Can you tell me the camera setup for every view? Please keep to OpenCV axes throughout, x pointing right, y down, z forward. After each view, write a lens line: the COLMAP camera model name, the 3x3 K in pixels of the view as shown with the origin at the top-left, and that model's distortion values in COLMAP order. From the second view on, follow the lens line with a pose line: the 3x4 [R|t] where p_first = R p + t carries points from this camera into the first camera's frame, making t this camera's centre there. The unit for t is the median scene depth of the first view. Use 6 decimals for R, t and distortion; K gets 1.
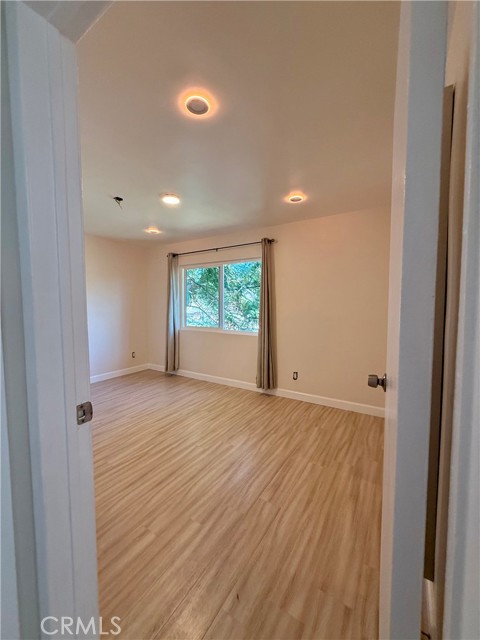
lens RADIAL K [[254.7, 0, 241.8], [0, 254.7, 319.8], [0, 0, 1]] dist [0.000733, -0.000077]
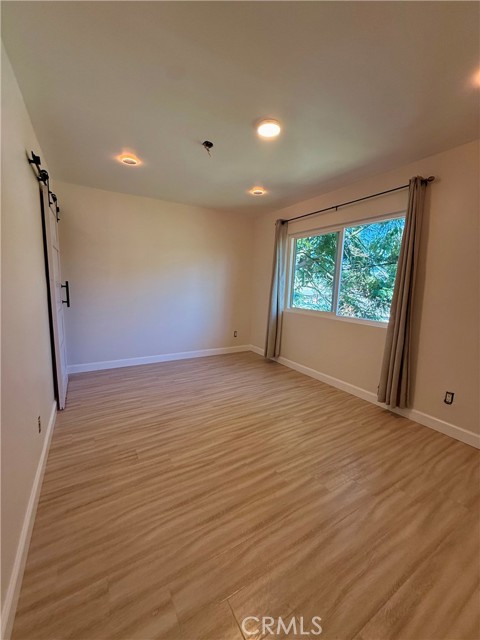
lens RADIAL K [[254.7, 0, 241.8], [0, 254.7, 319.8], [0, 0, 1]] dist [0.000733, -0.000077]
pose [[0.893672, 0.088240, -0.439959, 0.012443], [-0.056703, 0.994822, 0.084345, 0.004303], [0.445123, -0.050430, 0.894048, 0.214351]]
